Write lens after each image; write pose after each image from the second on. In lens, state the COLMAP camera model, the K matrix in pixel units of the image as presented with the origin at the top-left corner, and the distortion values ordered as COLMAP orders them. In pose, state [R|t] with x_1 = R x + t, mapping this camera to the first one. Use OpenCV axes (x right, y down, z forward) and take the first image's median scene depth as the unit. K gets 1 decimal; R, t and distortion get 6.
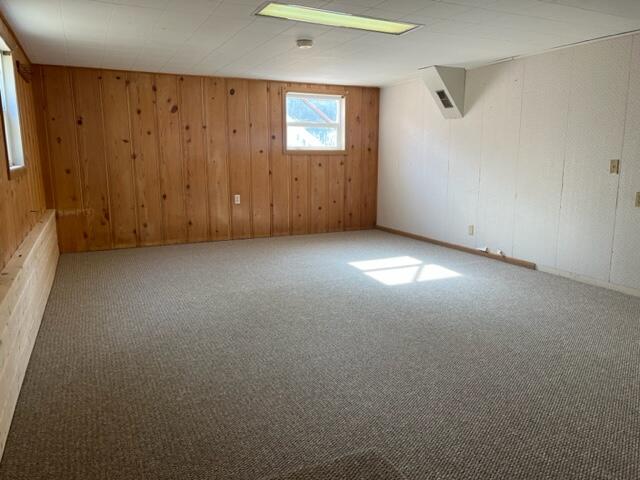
lens RADIAL K [[484.9, 0, 319.9], [0, 484.9, 242.0], [0, 0, 1]] dist [0.063071, -0.068704]
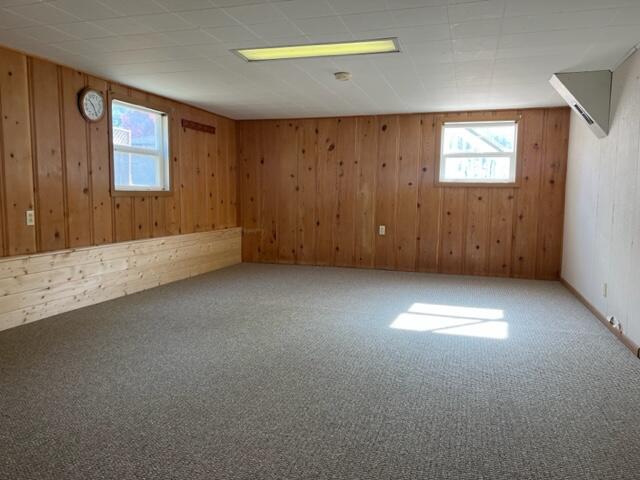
lens RADIAL K [[484.9, 0, 316.1], [0, 484.9, 240.5], [0, 0, 1]] dist [0.063071, -0.068704]
pose [[0.725444, 0.075121, -0.684170, 0.437025], [-0.134928, 0.990260, -0.034338, -0.012995], [0.674926, 0.117224, 0.728514, 0.166566]]
